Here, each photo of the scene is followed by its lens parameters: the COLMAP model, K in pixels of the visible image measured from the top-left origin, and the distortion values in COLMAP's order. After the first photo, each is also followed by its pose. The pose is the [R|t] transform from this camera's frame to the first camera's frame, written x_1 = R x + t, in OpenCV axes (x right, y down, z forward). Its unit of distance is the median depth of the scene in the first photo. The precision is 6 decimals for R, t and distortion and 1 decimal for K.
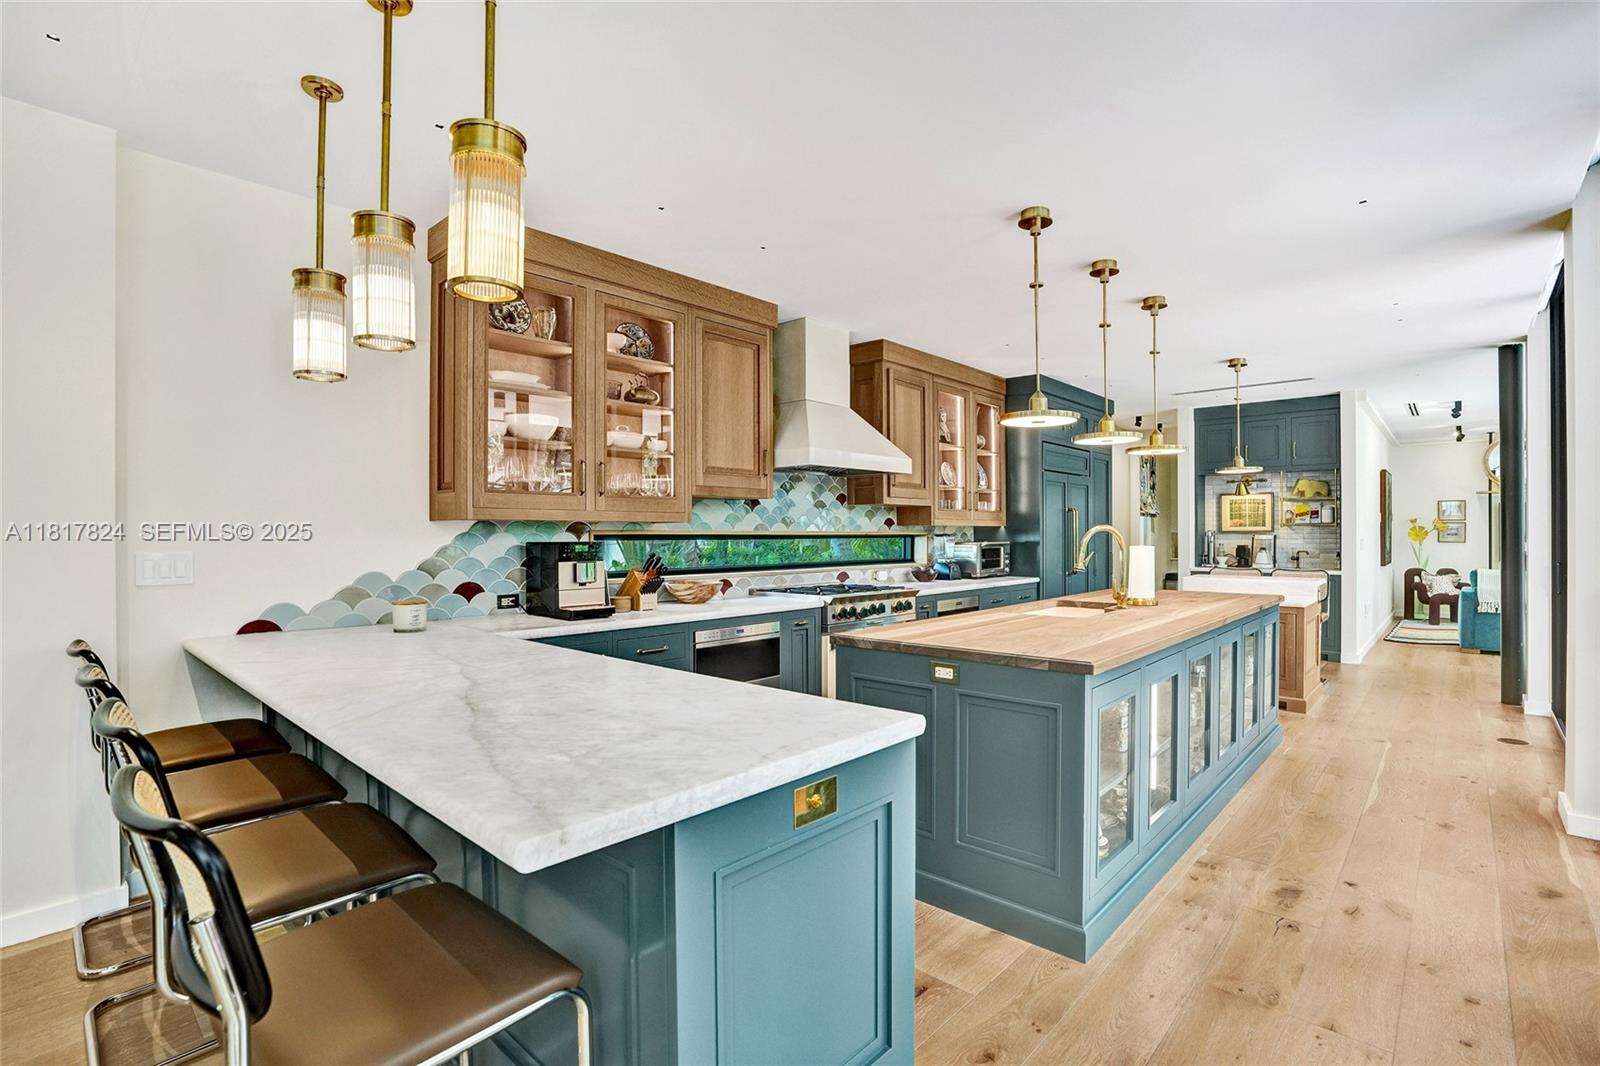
lens RADIAL K [[733.0, 0, 760.0], [0, 733.0, 525.0], [0, 0, 1]] dist [-0.026103, 0.001602]
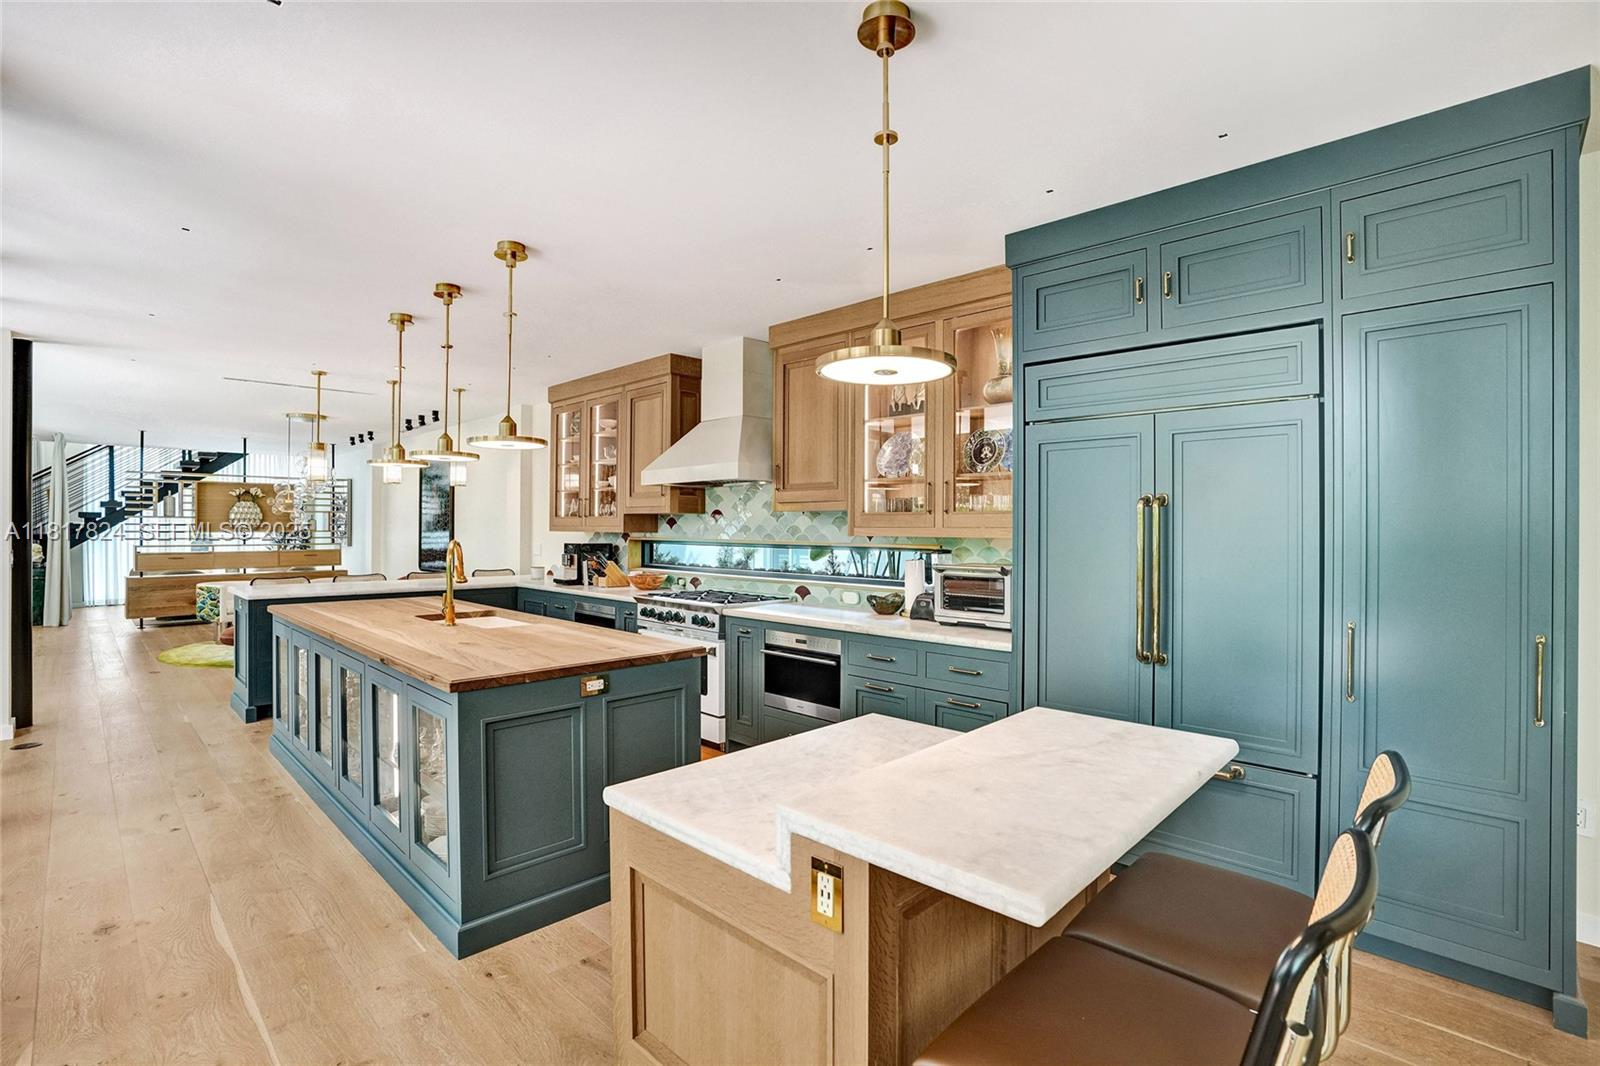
lens RADIAL K [[733.0, 0, 795.8], [0, 733.0, 540.6], [0, 0, 1]] dist [-0.026103, 0.001602]
pose [[-0.007735, 0.000447, -0.999970, 1.521181], [-0.002789, 0.999996, 0.000468, 0.014275], [0.999966, 0.002792, -0.007734, 1.545026]]
